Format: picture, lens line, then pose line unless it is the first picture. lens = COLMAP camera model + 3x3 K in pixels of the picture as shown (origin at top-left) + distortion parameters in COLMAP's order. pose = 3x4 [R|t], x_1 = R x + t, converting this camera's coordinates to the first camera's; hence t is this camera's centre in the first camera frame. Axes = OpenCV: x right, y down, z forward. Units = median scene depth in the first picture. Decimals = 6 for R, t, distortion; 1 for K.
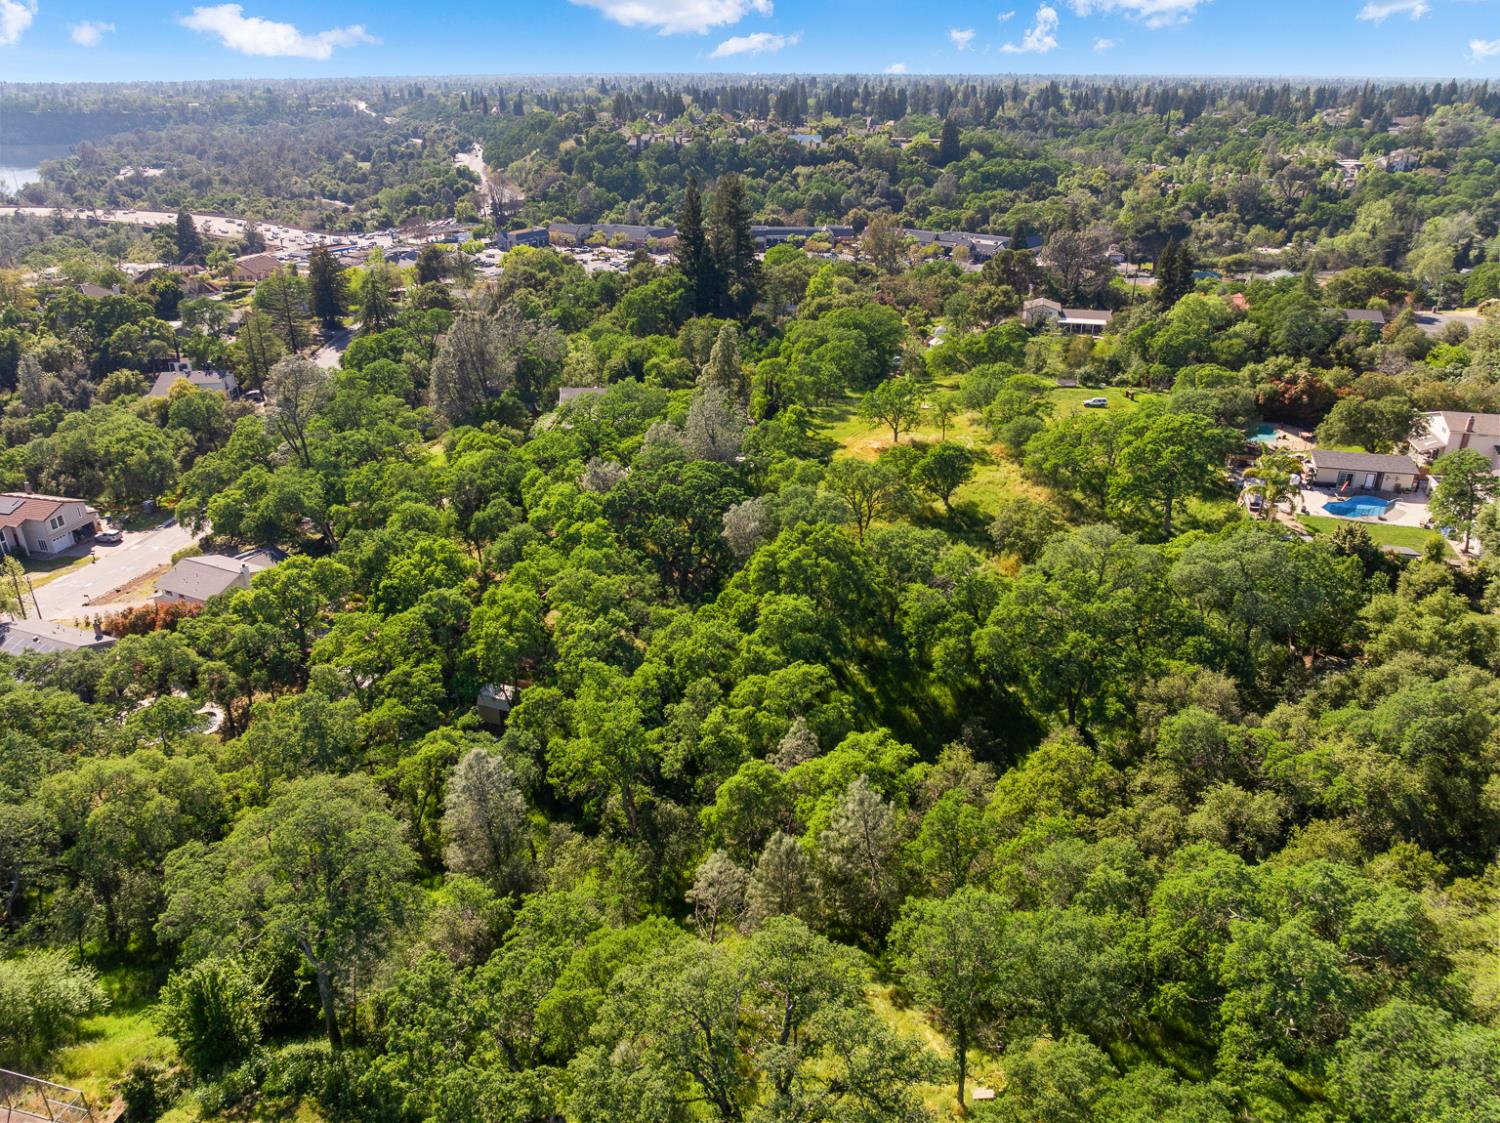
lens RADIAL K [[1050.2, 0, 749.4], [0, 1050.2, 554.4], [0, 0, 1]] dist [-0.042070, 0.006511]
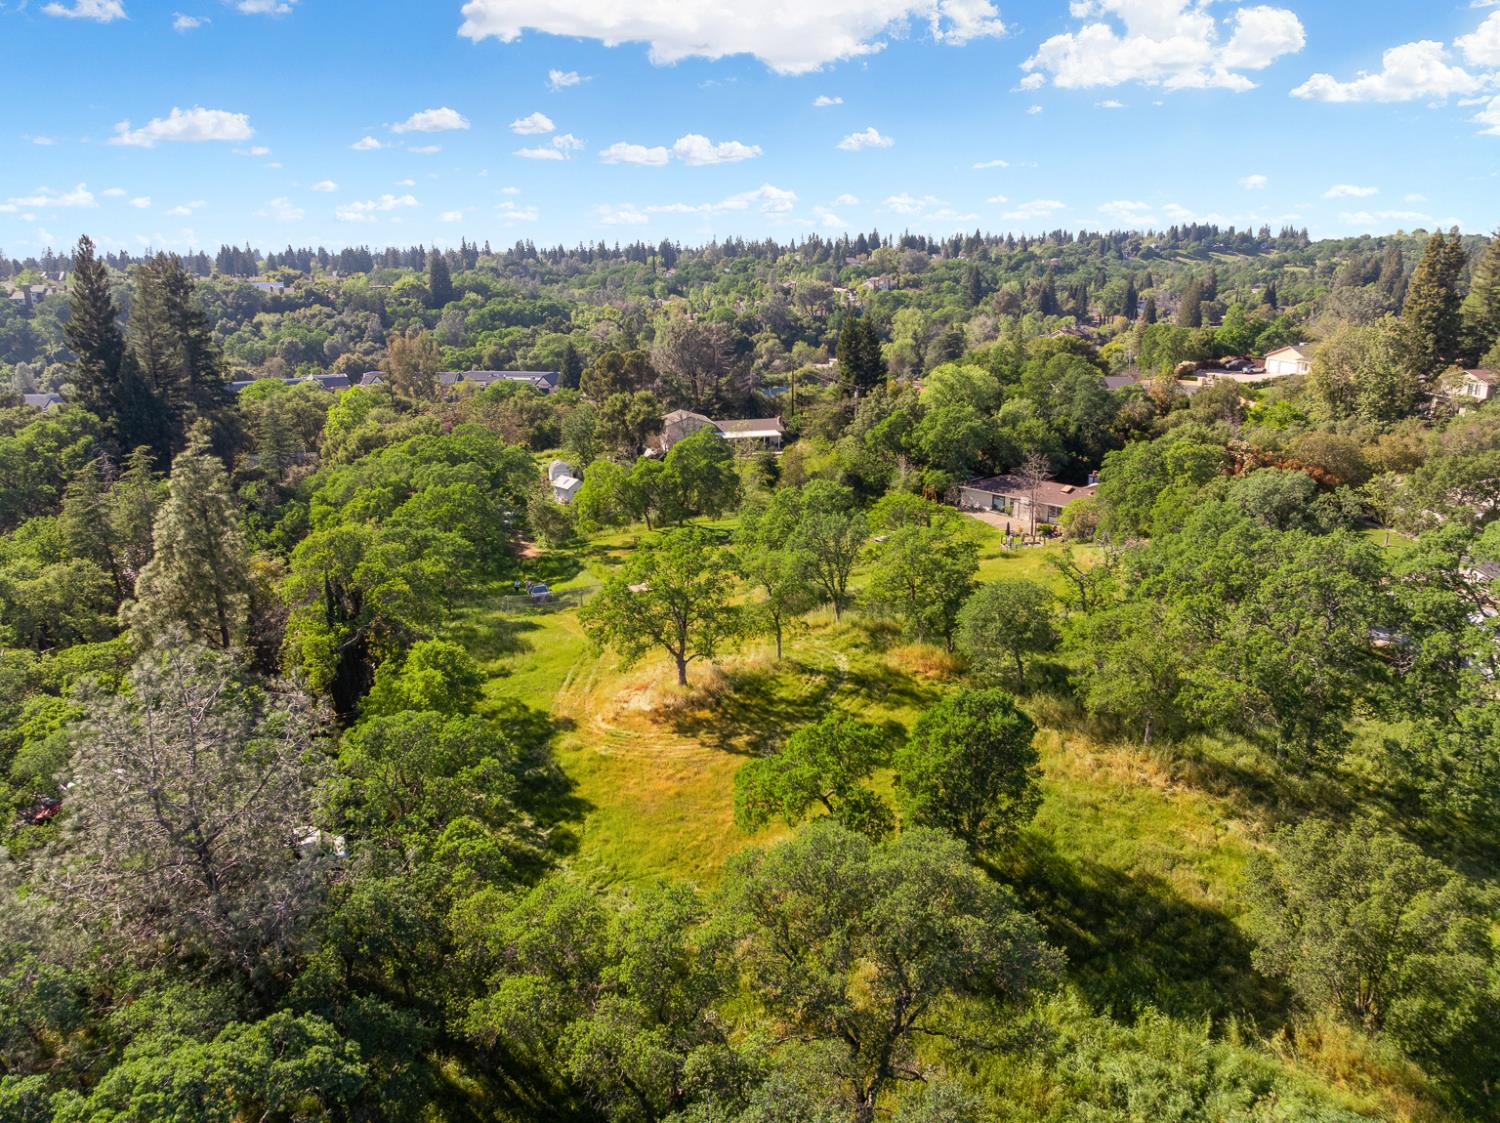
lens RADIAL K [[1050.2, 0, 747.4], [0, 1050.2, 554.6], [0, 0, 1]] dist [-0.042070, 0.006511]
pose [[0.883871, -0.134621, 0.447939, -0.011170], [0.202194, 0.973550, -0.106384, -0.070027], [-0.421769, 0.184600, 0.887712, 0.394557]]
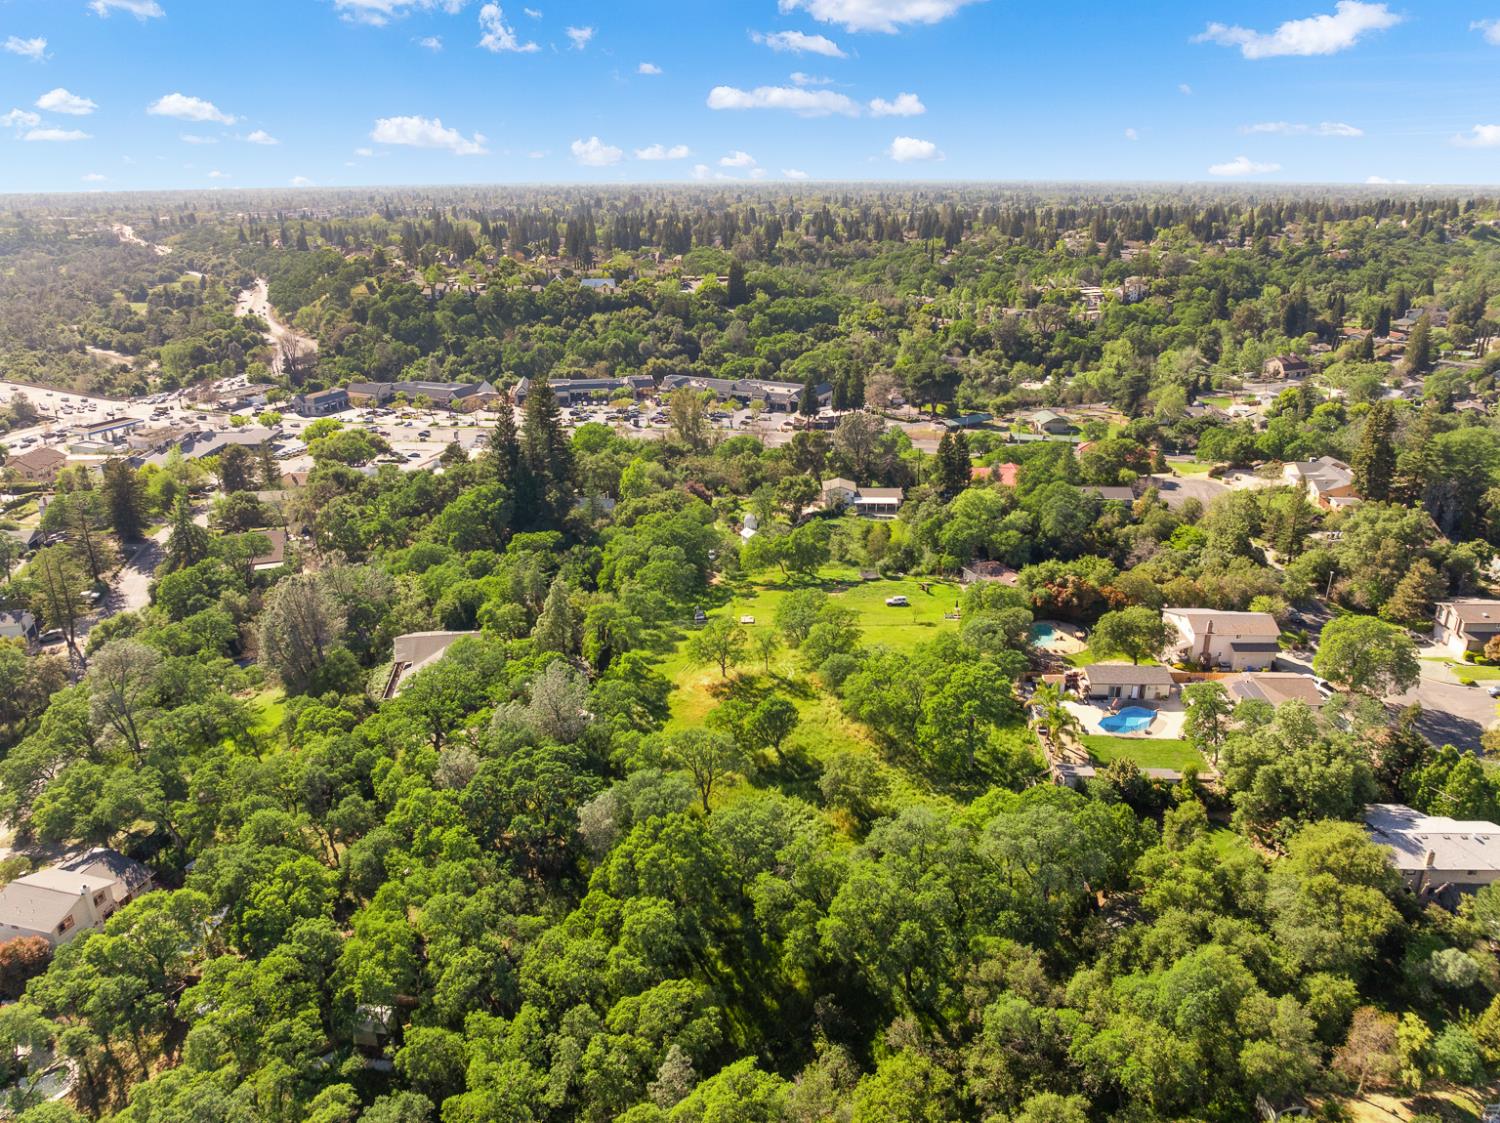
lens RADIAL K [[1050.2, 0, 746.8], [0, 1050.2, 557.2], [0, 0, 1]] dist [-0.042070, 0.006511]
pose [[0.981795, -0.068752, 0.177063, -0.012702], [0.083729, 0.993388, -0.078546, -0.092260], [-0.170492, 0.091941, 0.981060, -0.047710]]
